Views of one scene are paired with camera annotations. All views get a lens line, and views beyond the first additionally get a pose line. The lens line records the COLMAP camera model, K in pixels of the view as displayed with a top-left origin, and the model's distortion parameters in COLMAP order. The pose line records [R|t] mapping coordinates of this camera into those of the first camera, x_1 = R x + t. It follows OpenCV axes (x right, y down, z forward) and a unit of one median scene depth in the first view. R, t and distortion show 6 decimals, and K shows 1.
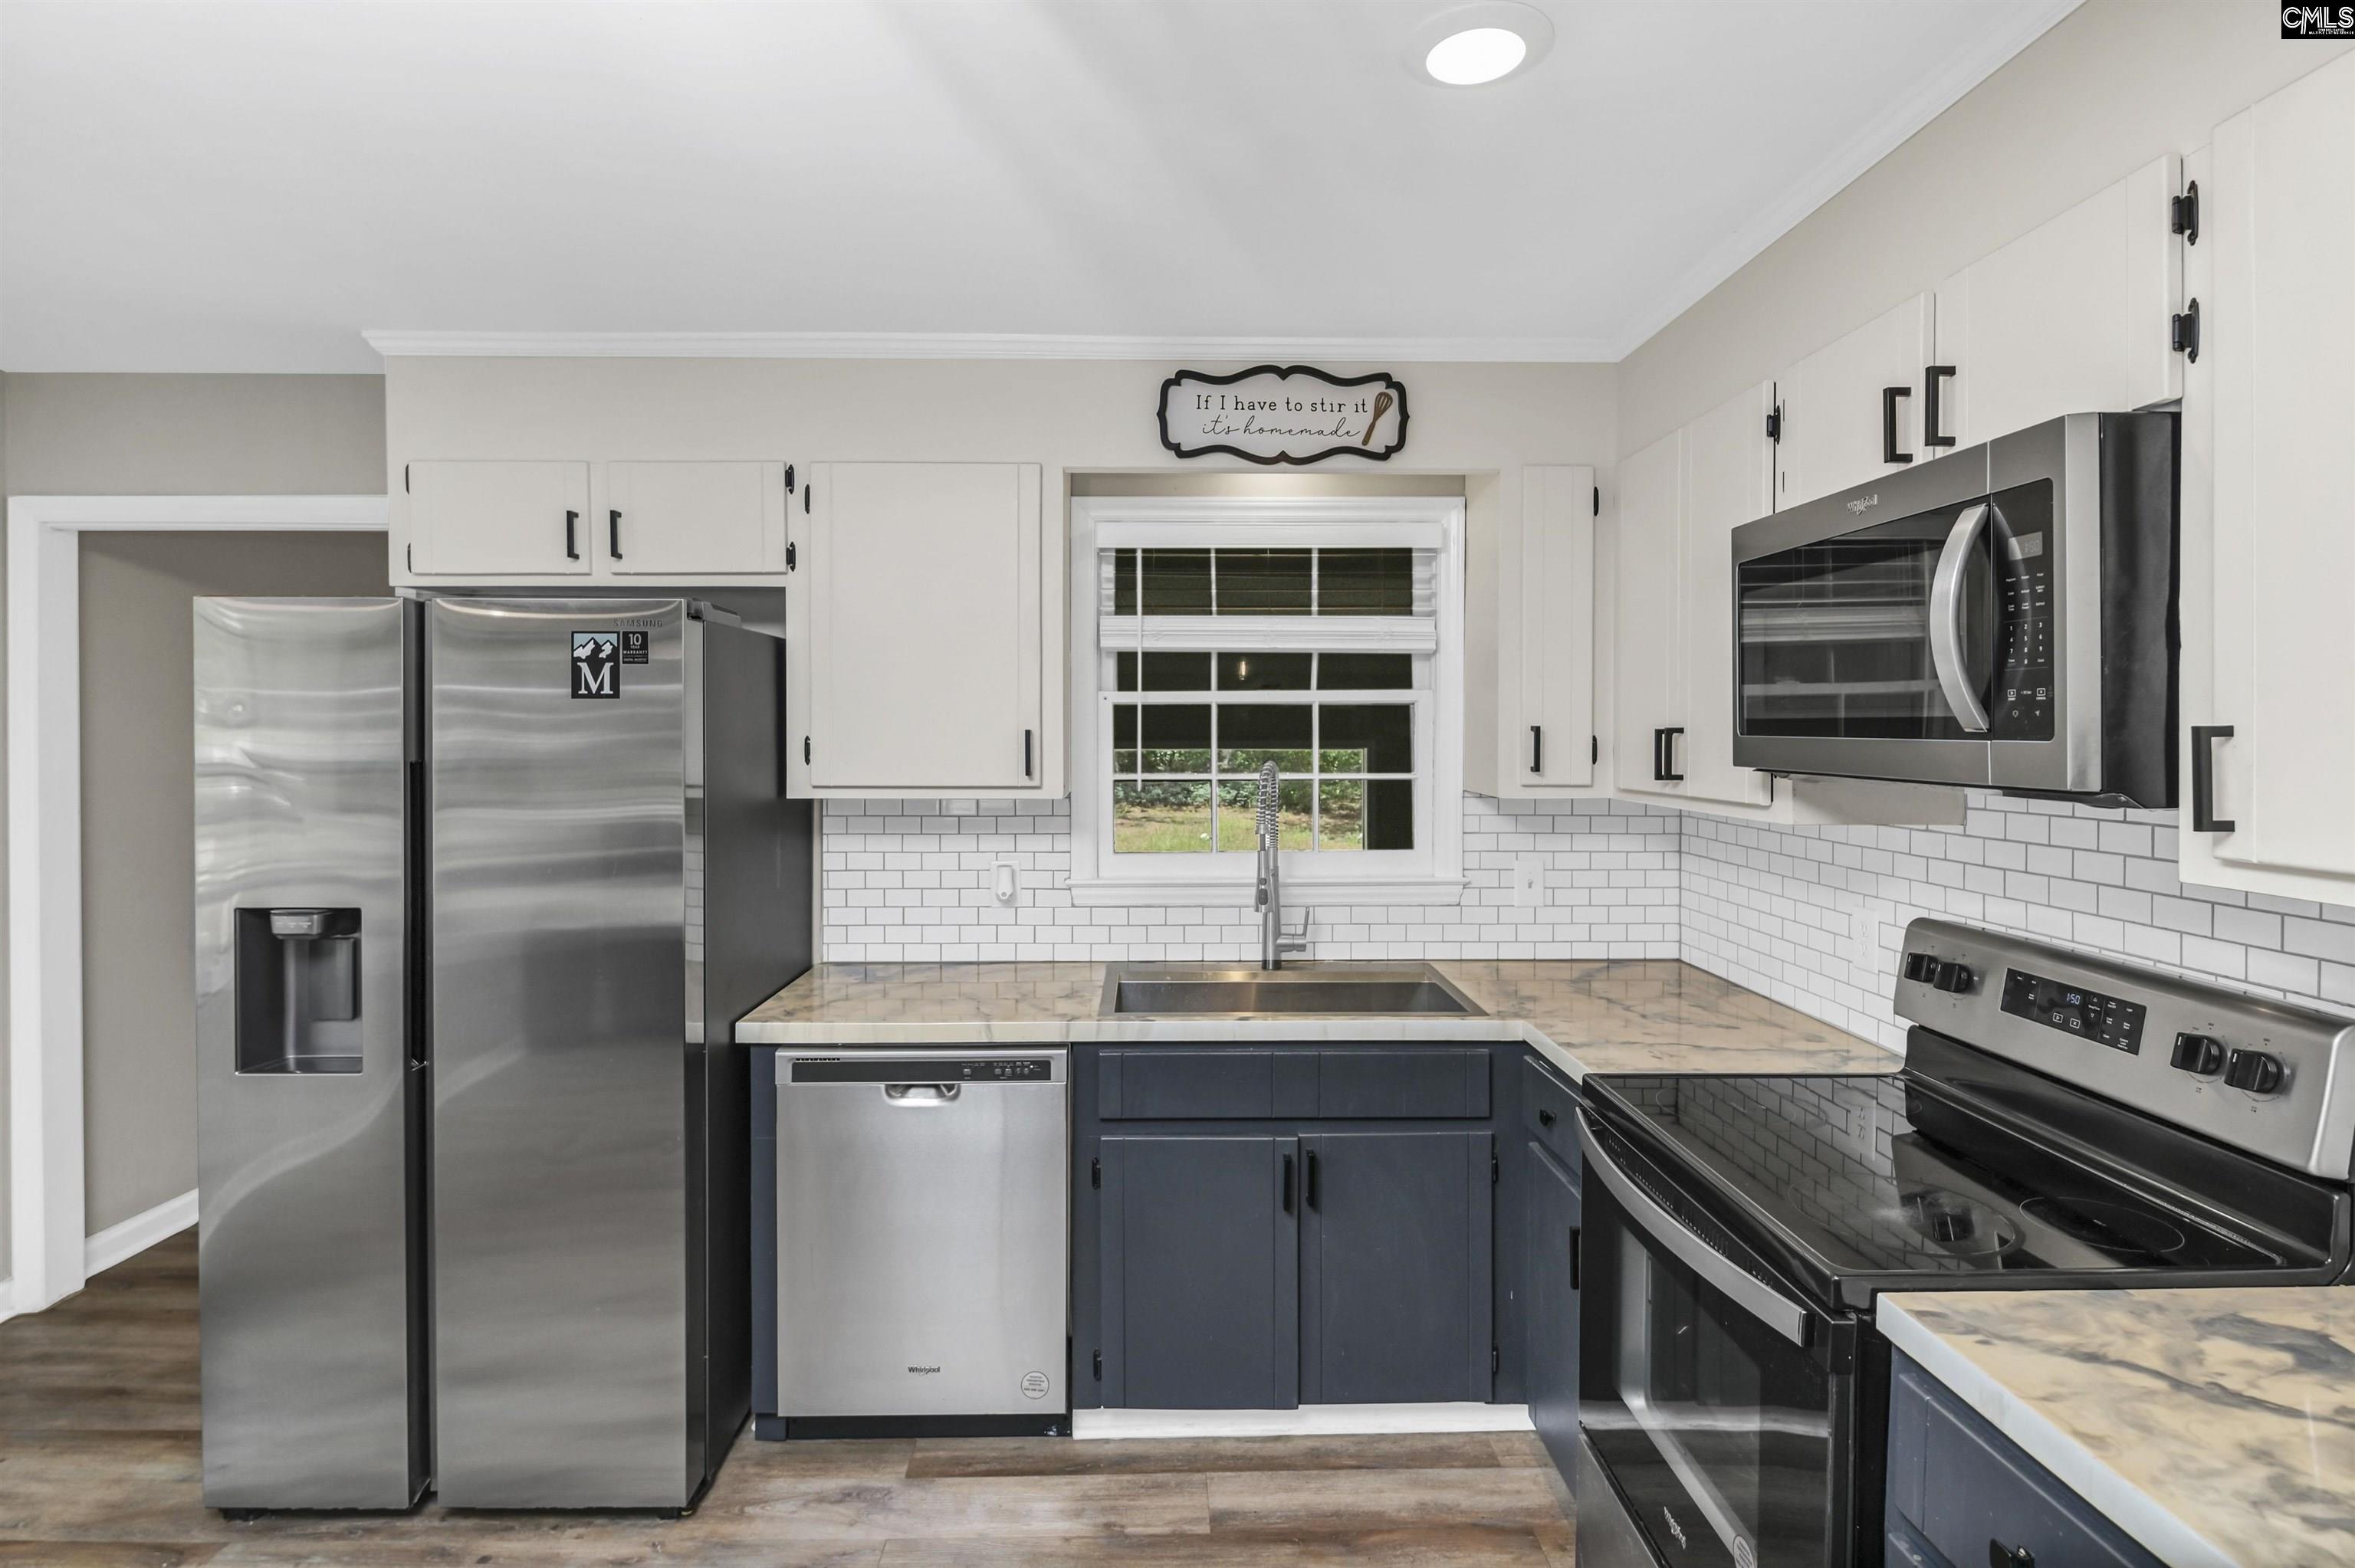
lens RADIAL K [[1196.2, 0, 1185.4], [0, 1196.2, 743.6], [0, 0, 1]] dist [0.002267, 0.000209]
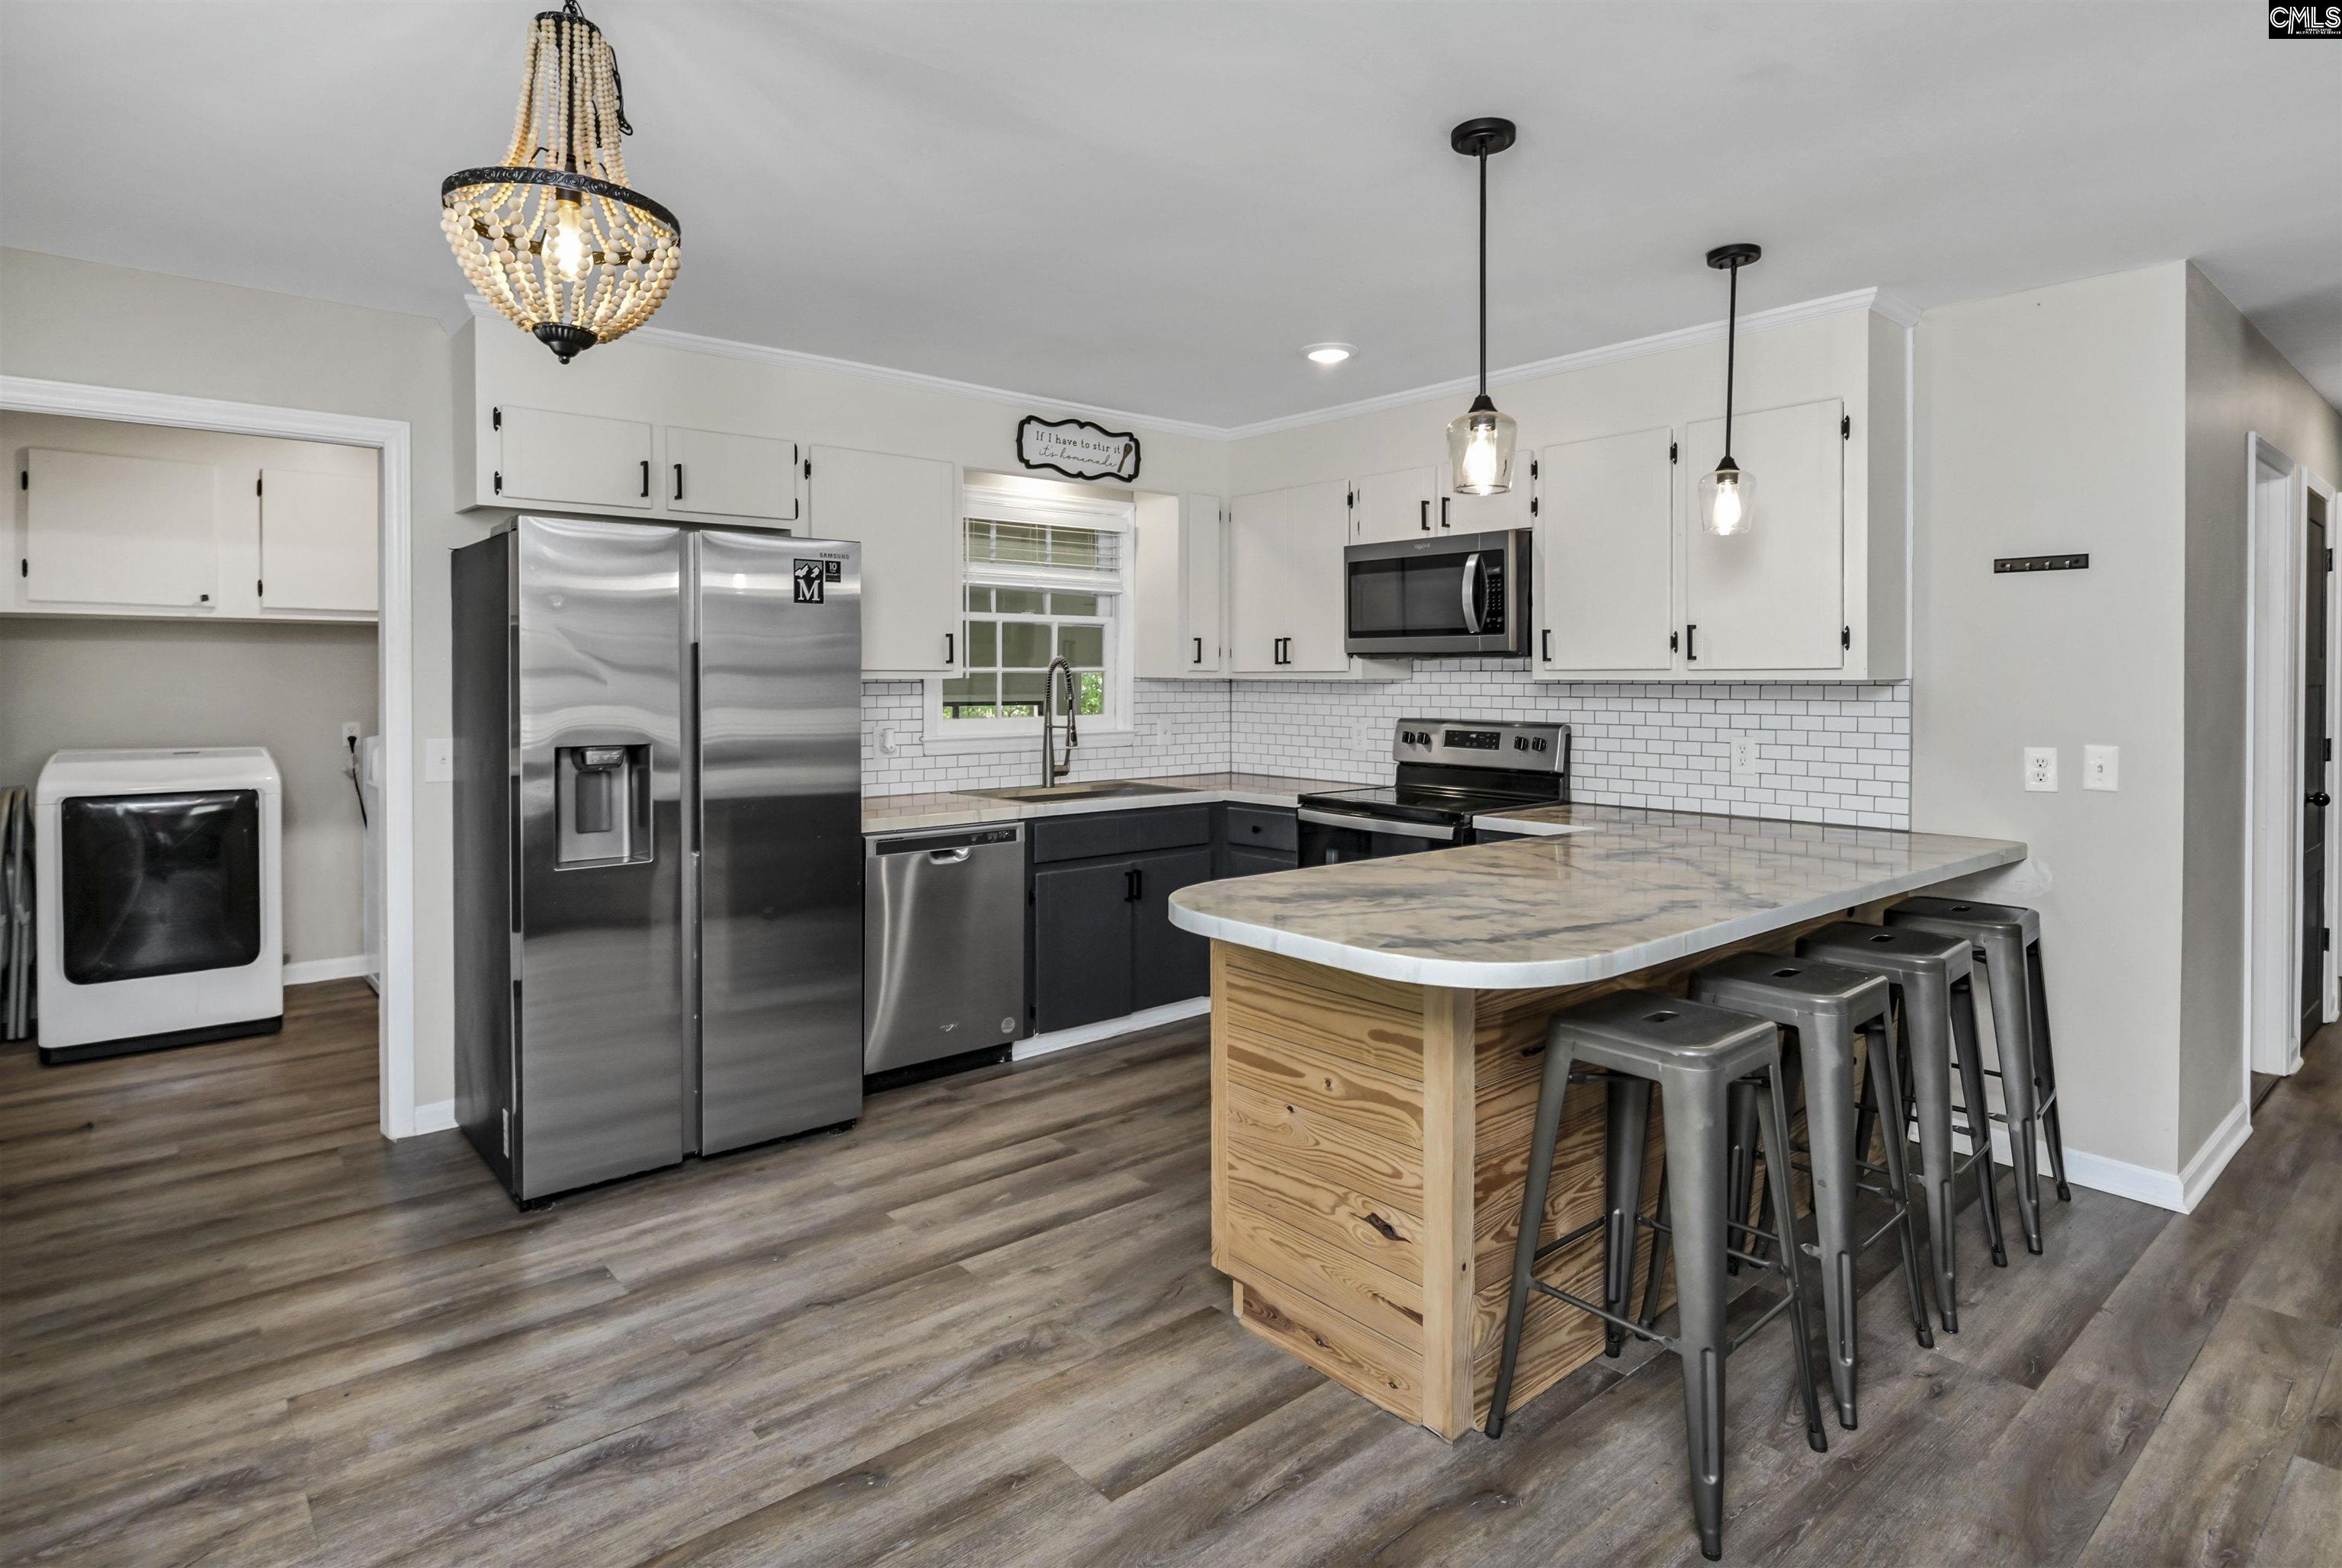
lens RADIAL K [[1249.3, 0, 1199.9], [0, 1249.3, 705.5], [0, 0, 1]] dist [0.009313, -0.008319]
pose [[0.765194, -0.014762, 0.643631, -0.928369], [0.007850, 0.999877, 0.013601, 0.061975], [-0.643752, -0.005355, 0.765215, -0.453436]]
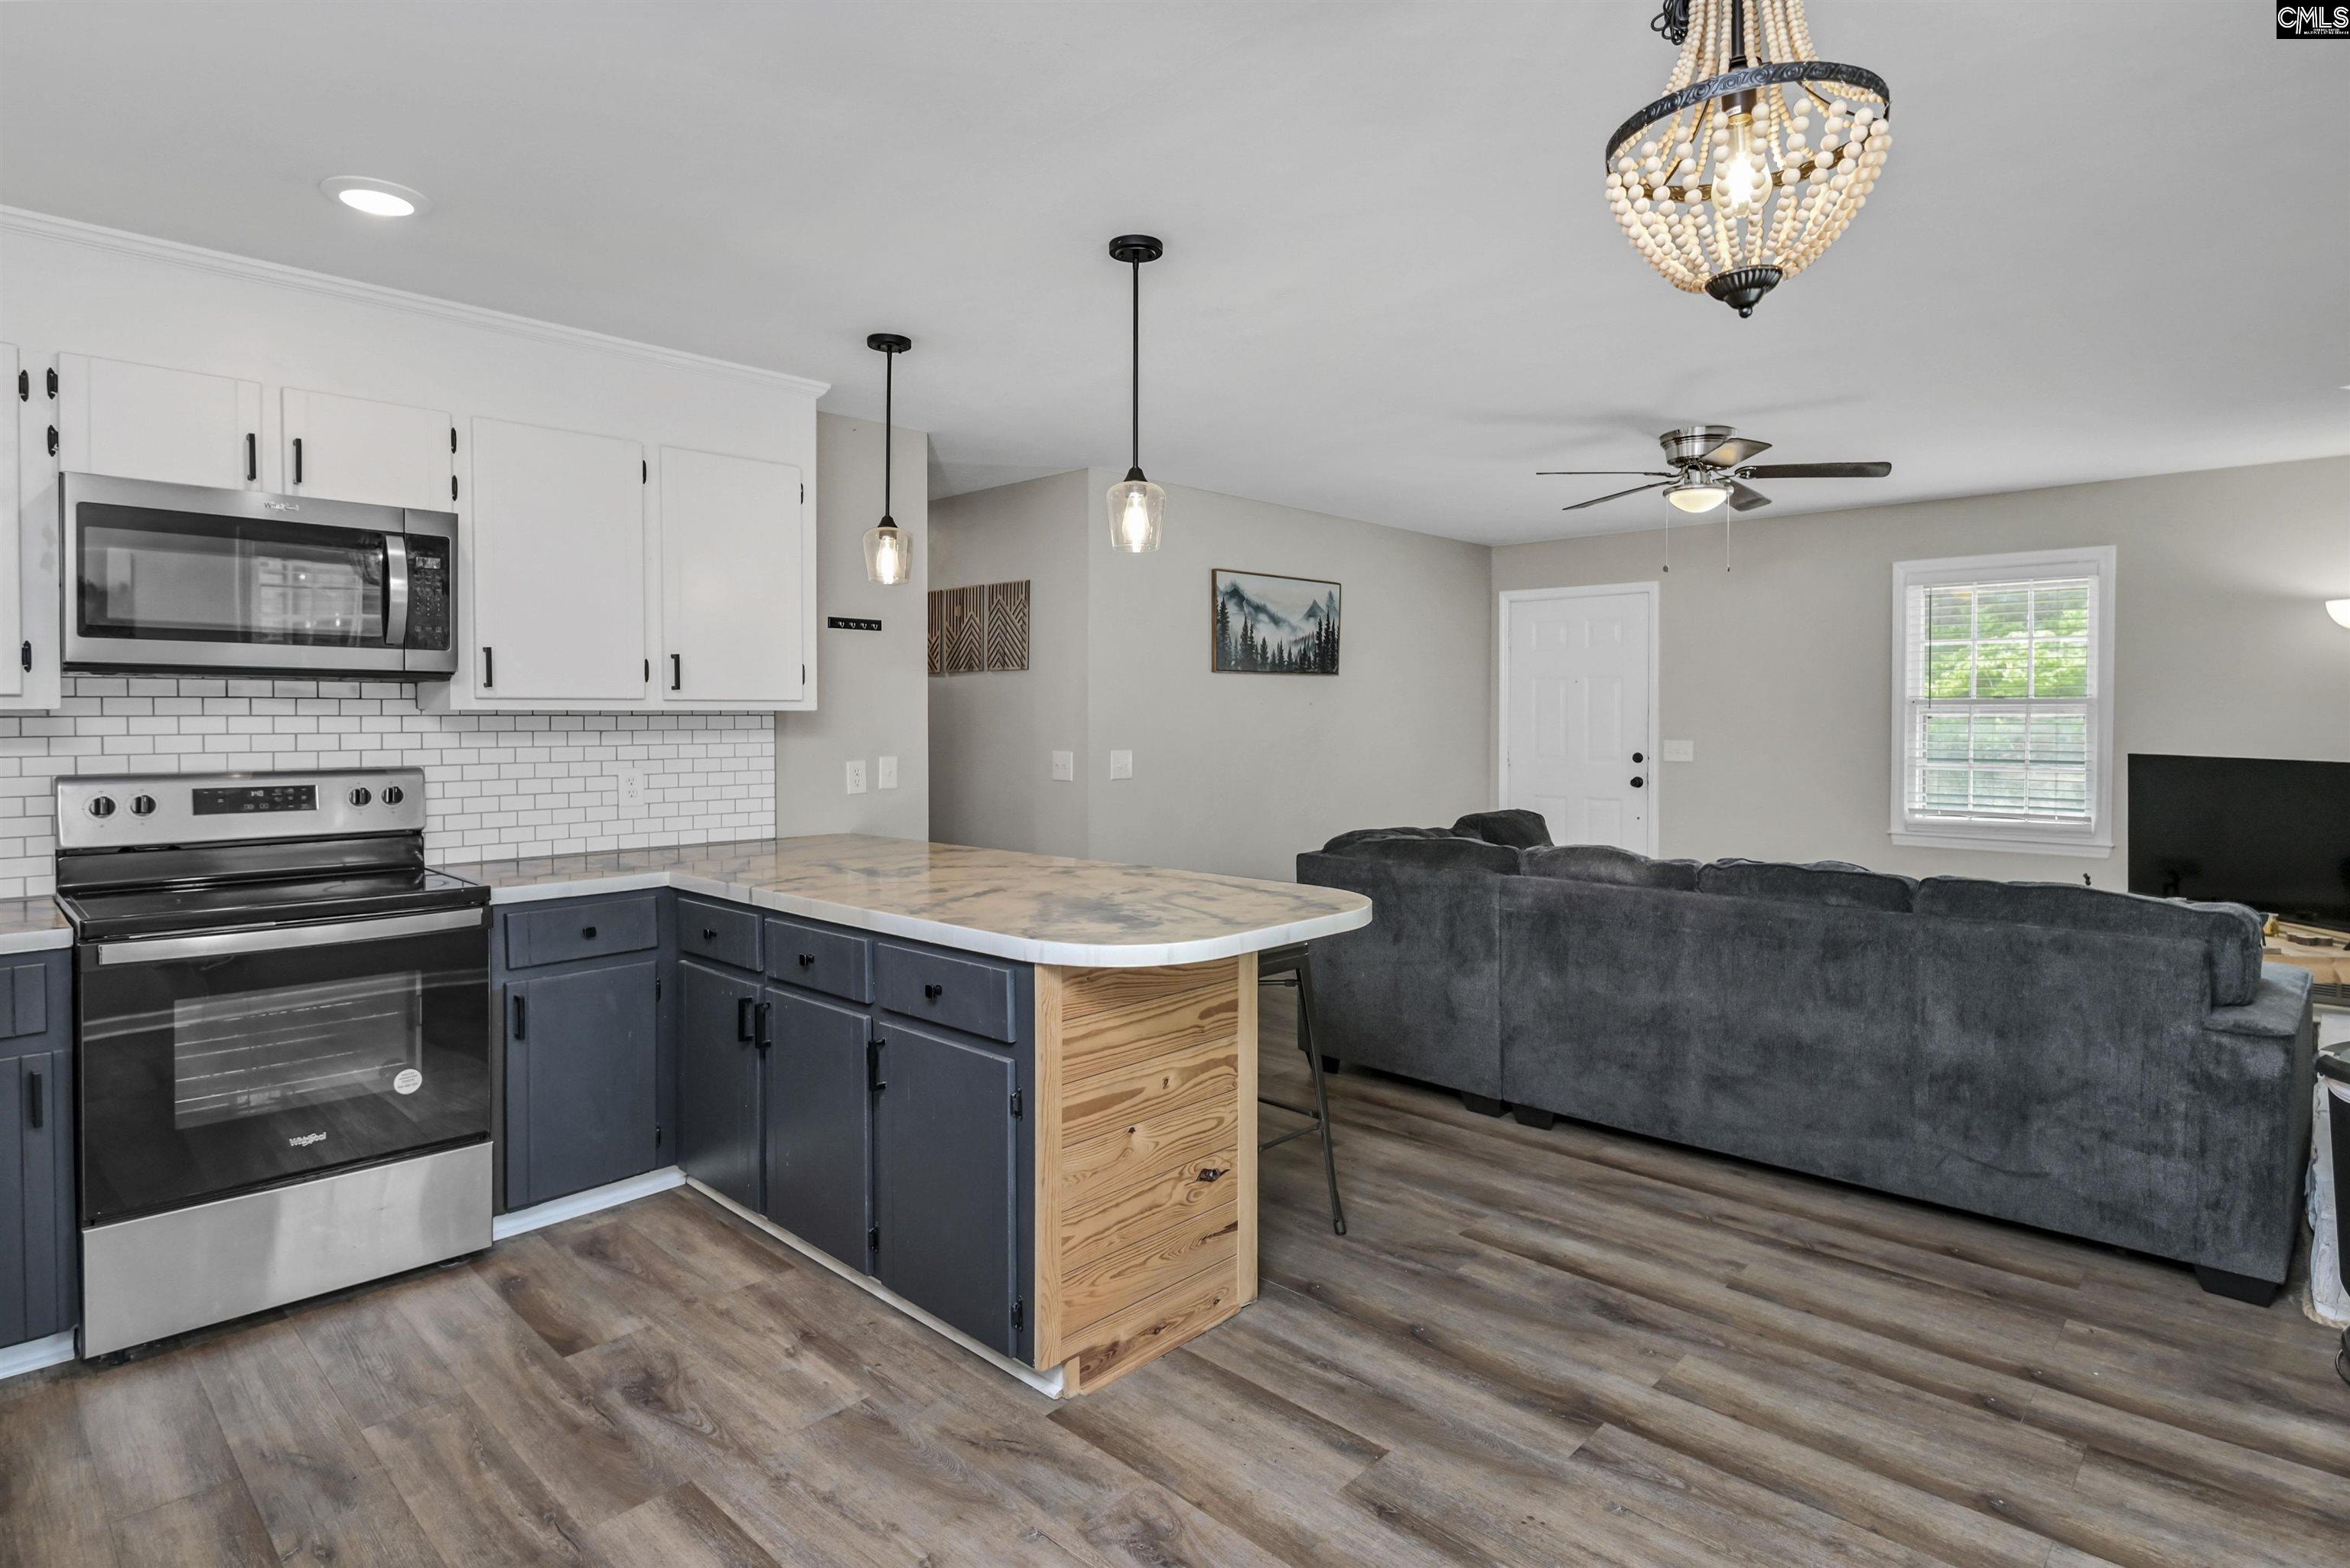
lens RADIAL K [[1253.6, 0, 1193.9], [0, 1253.6, 741.0], [0, 0, 1]] dist [0.009313, -0.008319]
pose [[-0.711386, -0.016564, 0.702606, -0.977967], [0.008659, 0.999440, 0.032329, 0.050767], [-0.702748, 0.029082, -0.710844, 0.825458]]
